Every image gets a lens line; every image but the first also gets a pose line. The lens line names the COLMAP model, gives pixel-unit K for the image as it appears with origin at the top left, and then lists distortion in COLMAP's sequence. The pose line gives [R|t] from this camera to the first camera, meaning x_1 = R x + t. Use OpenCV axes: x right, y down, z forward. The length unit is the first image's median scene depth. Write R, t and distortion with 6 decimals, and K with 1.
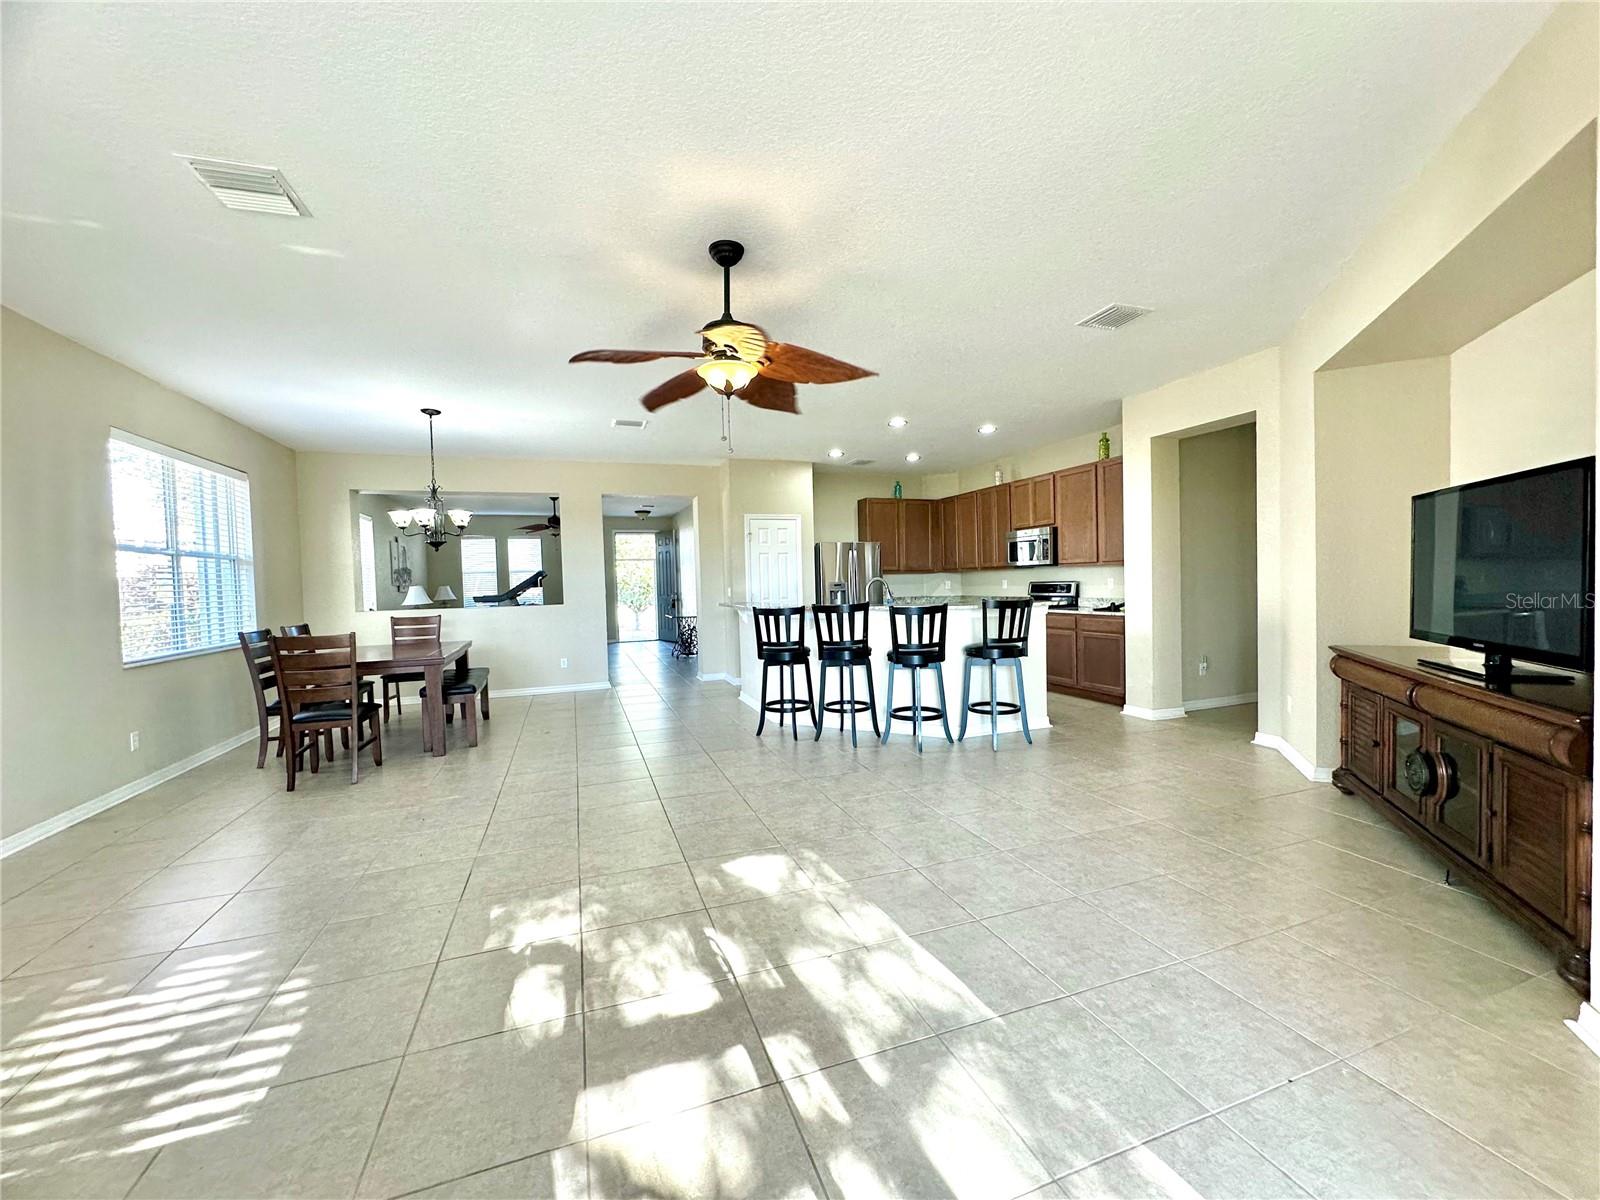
lens RADIAL K [[637.9, 0, 803.5], [0, 637.9, 598.9], [0, 0, 1]] dist [-0.001571, 0.000845]
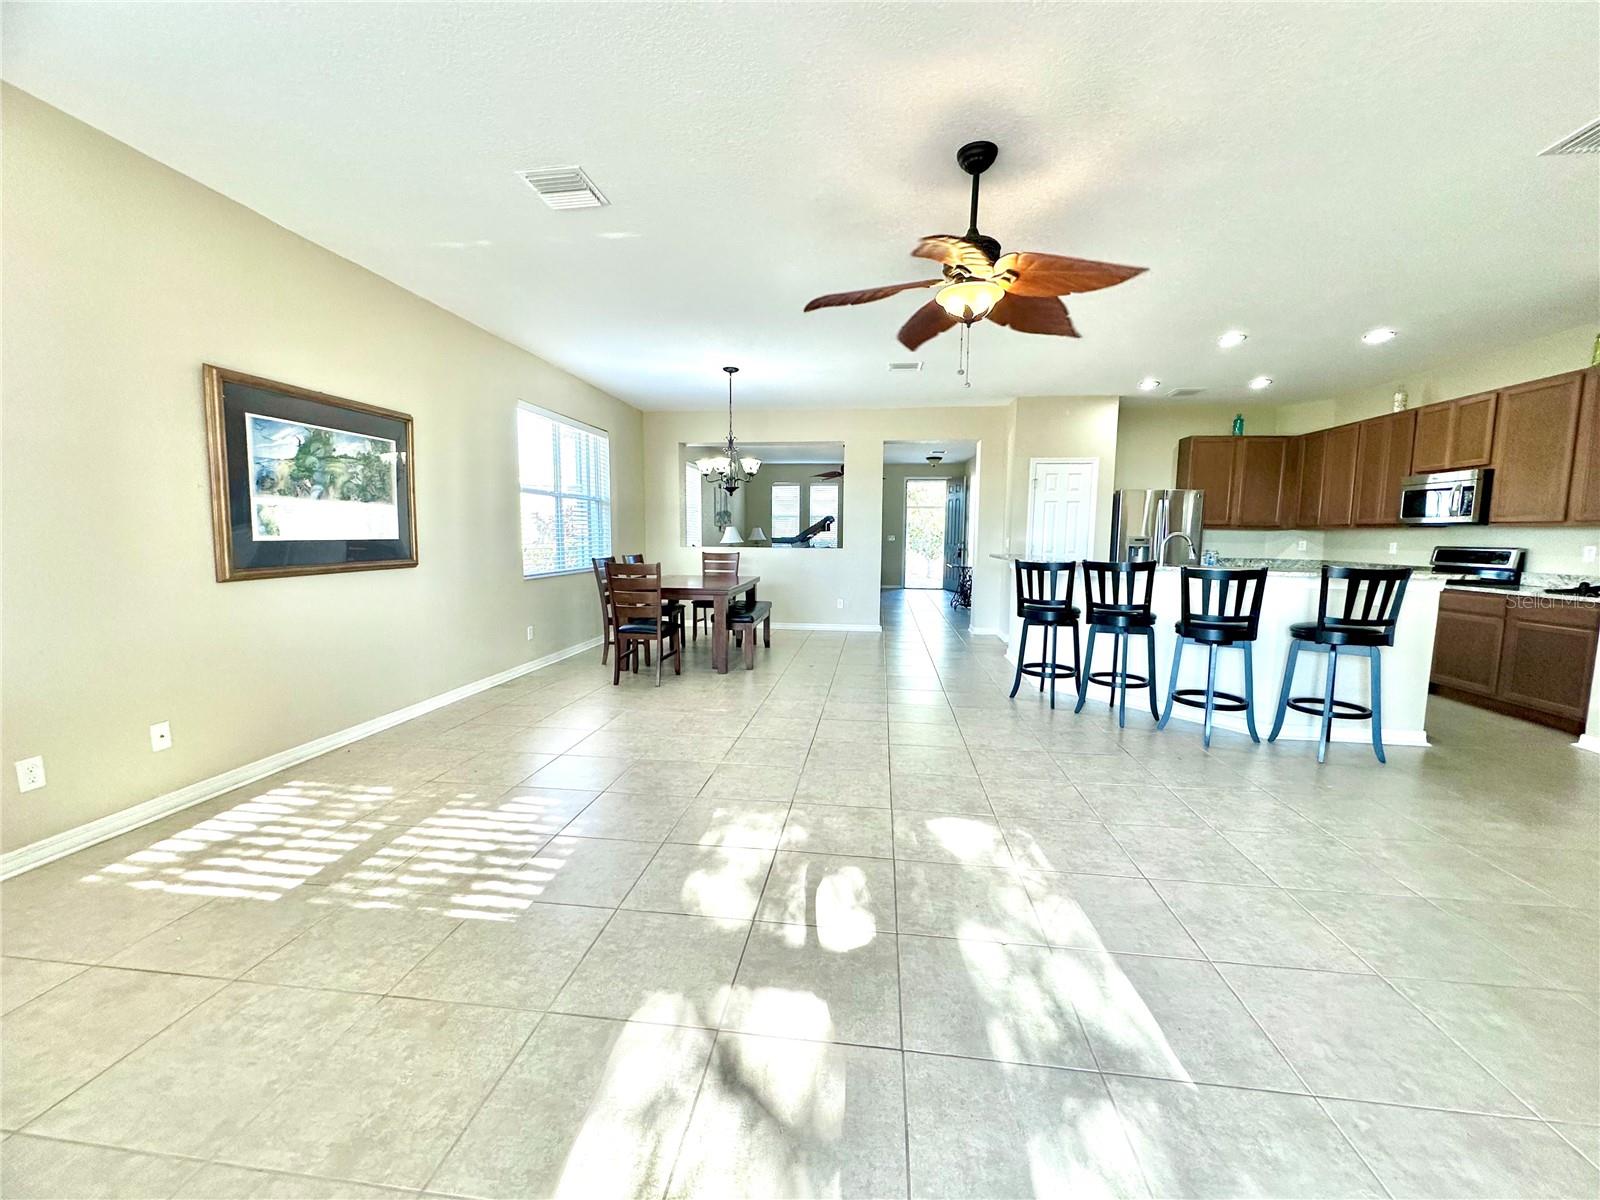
lens RADIAL K [[637.9, 0, 802.3], [0, 637.9, 601.1], [0, 0, 1]] dist [-0.001571, 0.000845]
pose [[0.891034, 0.082534, -0.446371, 0.068443], [-0.044984, 0.994546, 0.094097, -0.000957], [0.451703, -0.063764, 0.889887, 0.039392]]
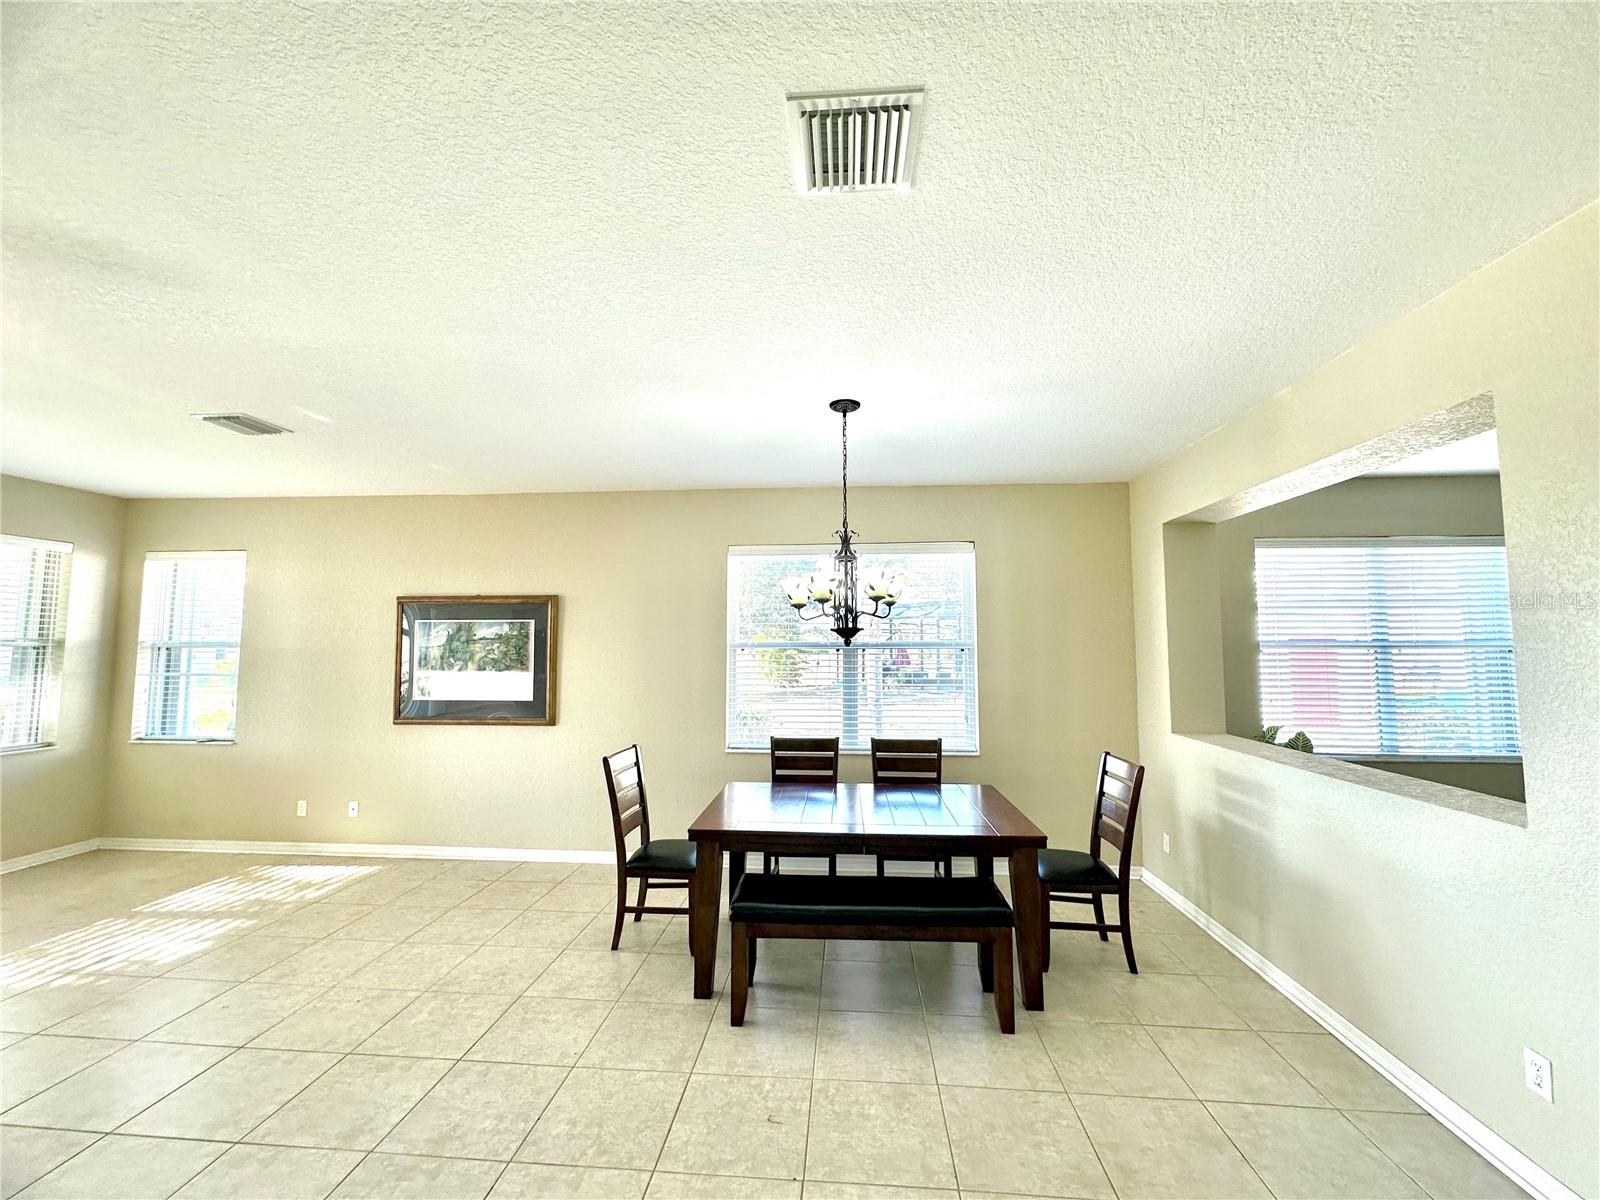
lens RADIAL K [[637.9, 0, 806.6], [0, 637.9, 603.2], [0, 0, 1]] dist [-0.001571, 0.000845]
pose [[-0.407612, -0.035304, -0.912473, -0.049986], [-0.017792, 0.999370, -0.030718, -0.111064], [0.912982, 0.003714, -0.407983, 1.374277]]
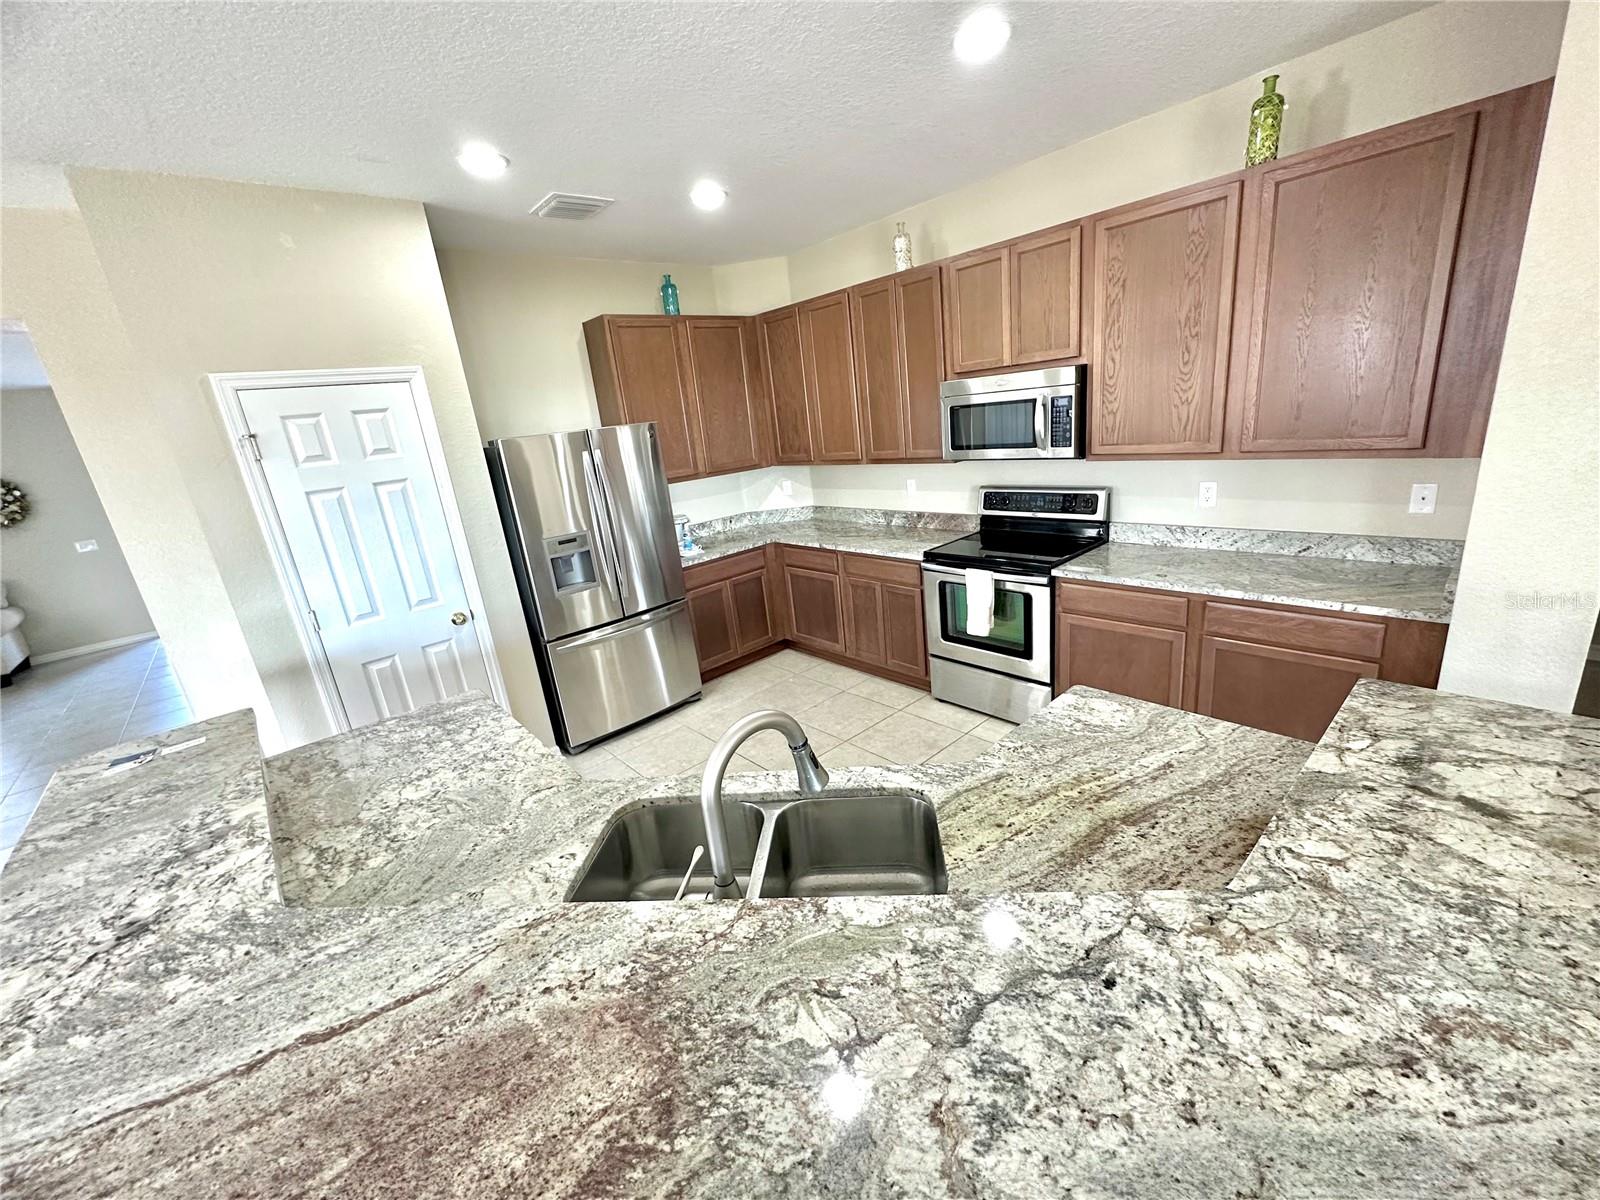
lens RADIAL K [[637.9, 0, 804.4], [0, 637.9, 603.2], [0, 0, 1]] dist [-0.001571, 0.000845]
pose [[0.925483, -0.179219, 0.333708, 0.088838], [0.093287, 0.961694, 0.257765, -0.131809], [-0.367121, -0.207427, 0.906750, 0.986037]]
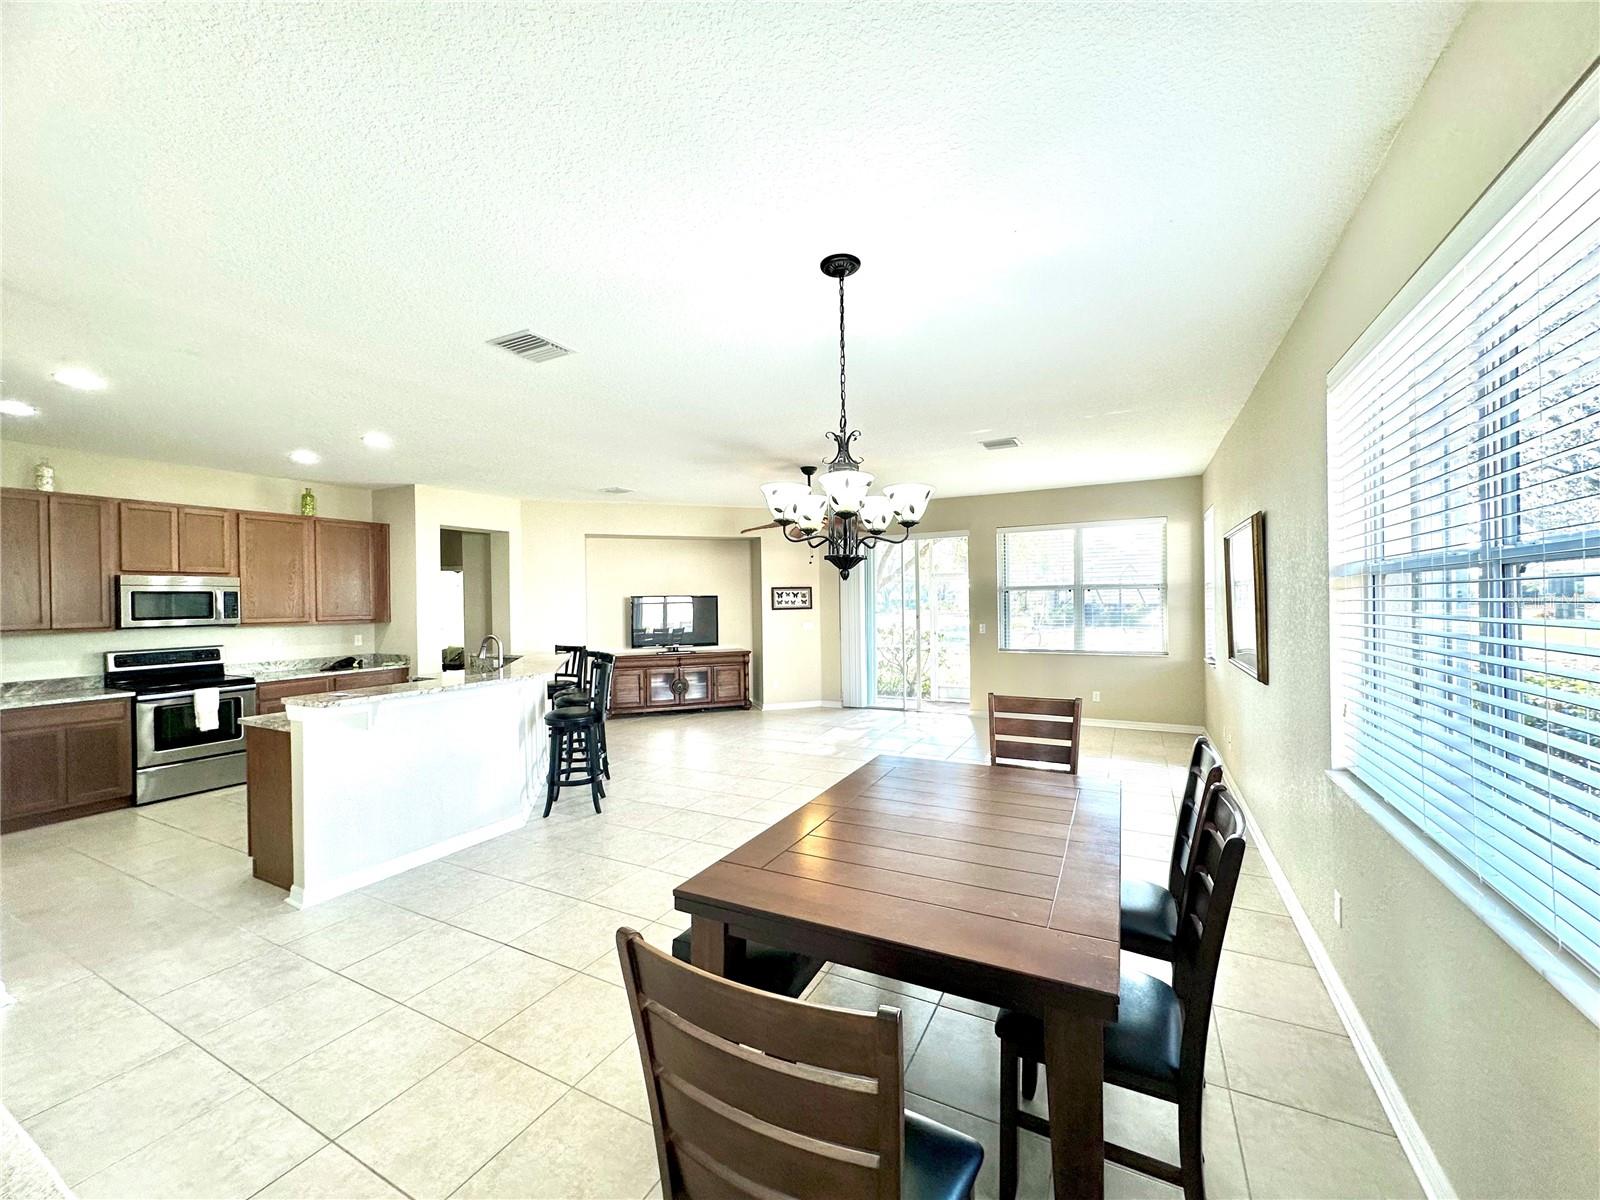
lens RADIAL K [[637.9, 0, 797.1], [0, 637.9, 601.7], [0, 0, 1]] dist [-0.001571, 0.000845]
pose [[-0.667453, 0.032444, 0.743945, -1.013984], [0.052681, 0.998604, 0.003715, -0.072351], [-0.742786, 0.041671, -0.668231, 1.518005]]
